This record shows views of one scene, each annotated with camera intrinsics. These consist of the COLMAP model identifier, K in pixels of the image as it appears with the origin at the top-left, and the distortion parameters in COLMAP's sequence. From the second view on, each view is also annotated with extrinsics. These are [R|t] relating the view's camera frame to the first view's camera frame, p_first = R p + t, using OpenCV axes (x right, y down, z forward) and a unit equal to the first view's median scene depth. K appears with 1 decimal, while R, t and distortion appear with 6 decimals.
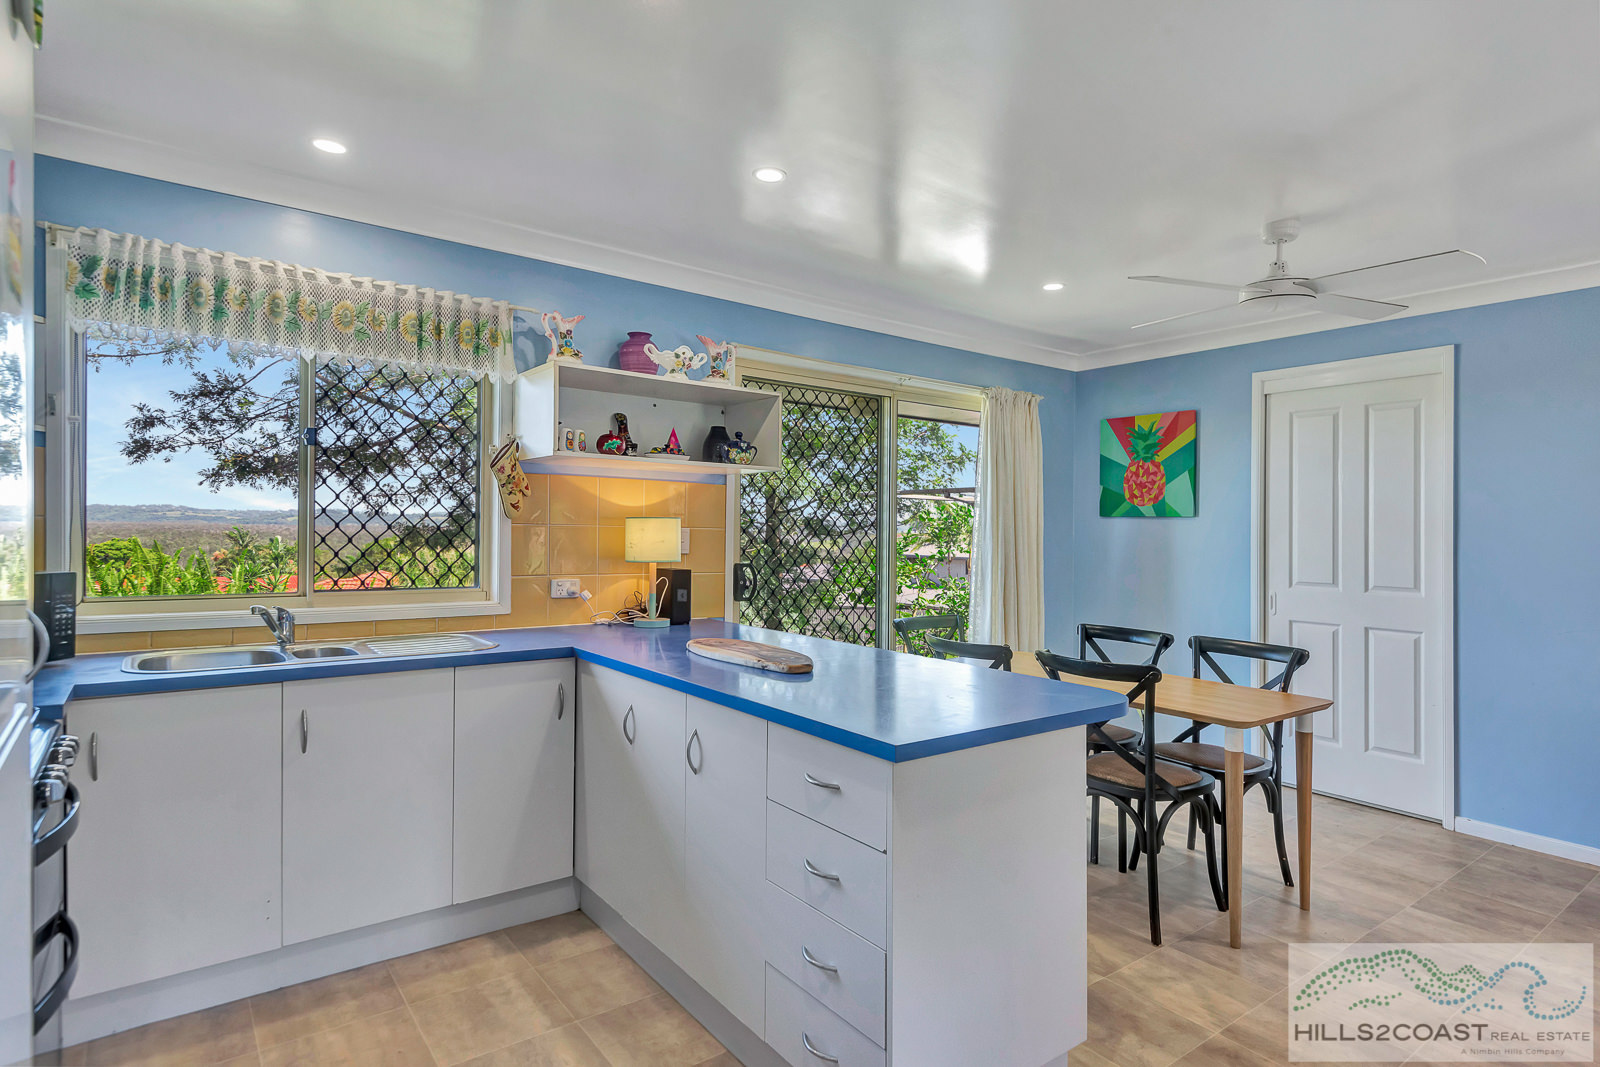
lens RADIAL K [[841.1, 0, 796.1], [0, 841.1, 522.2], [0, 0, 1]] dist [0.000369, -0.000128]
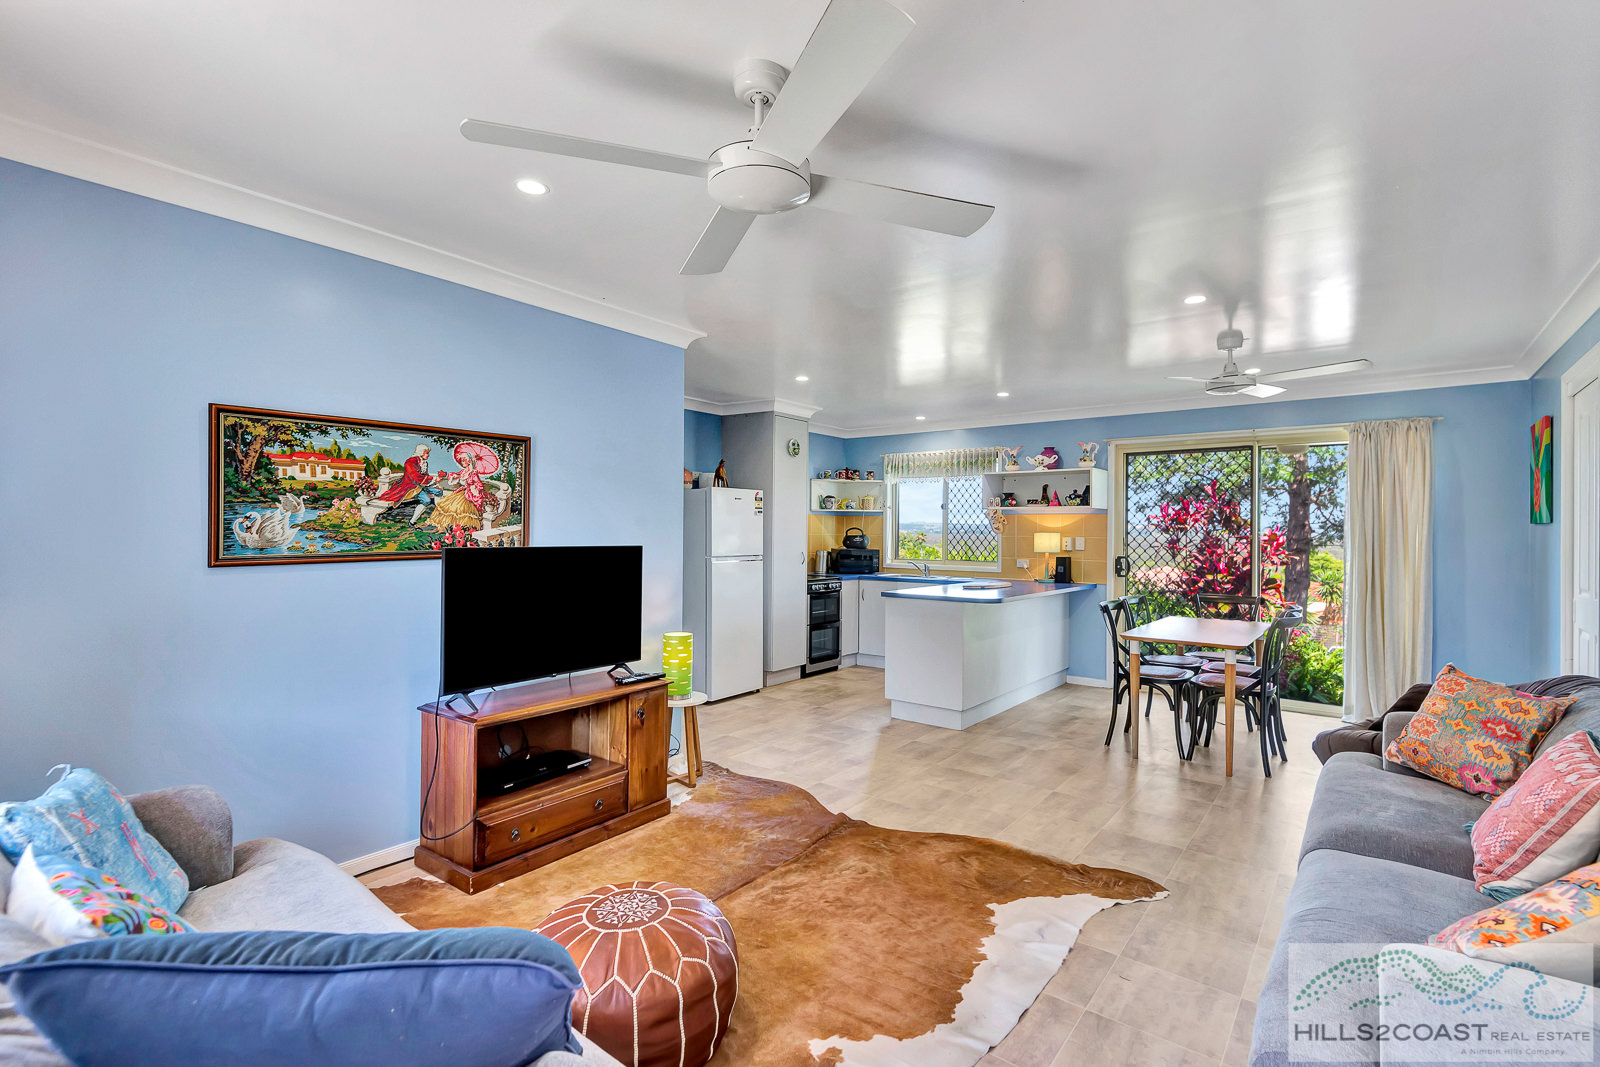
lens RADIAL K [[738.4, 0, 800.0], [0, 738.4, 533.5], [0, 0, 1]] dist [0.025174, 0.000018]
pose [[0.266540, -0.010551, -0.963766, 1.588290], [0.004847, 0.999942, -0.009606, 0.013841], [0.963812, -0.002111, 0.266576, -0.132407]]
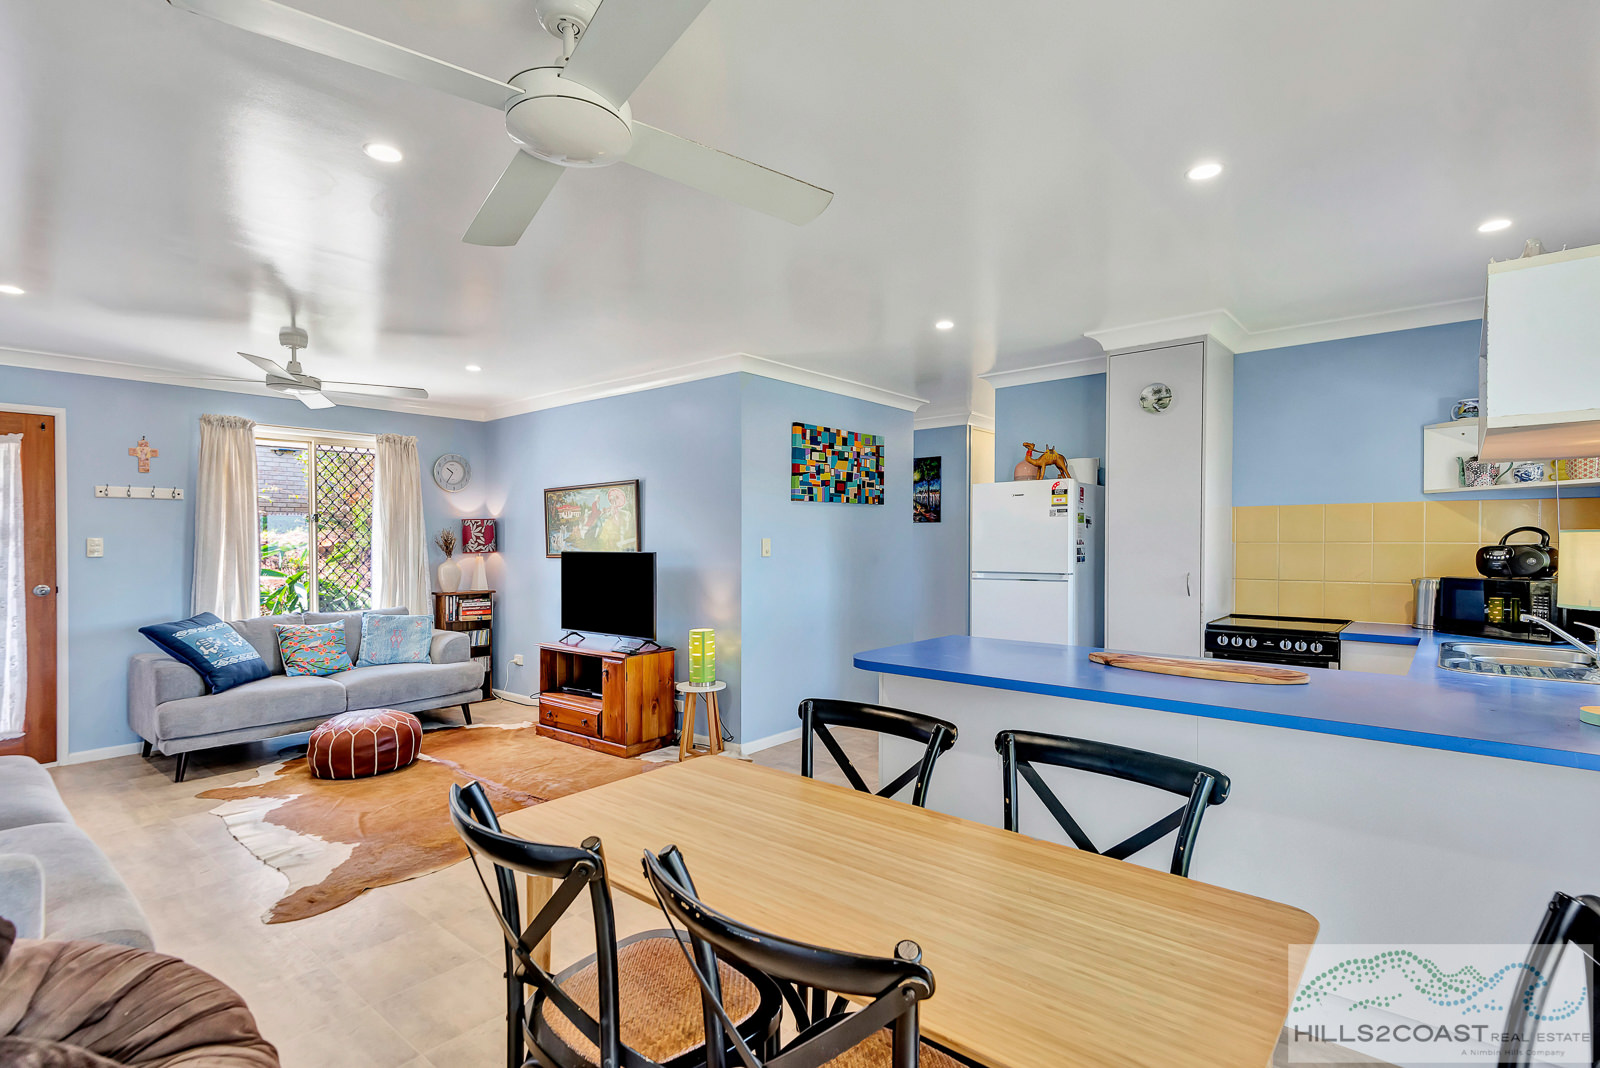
lens RADIAL K [[767.9, 0, 803.1], [0, 767.9, 544.3], [0, 0, 1]] dist [0.026526, -0.000067]
pose [[-0.974285, -0.008025, -0.225178, 0.501551], [-0.007426, 0.999966, -0.003506, 0.006973], [0.225198, -0.001743, -0.974311, 1.456052]]
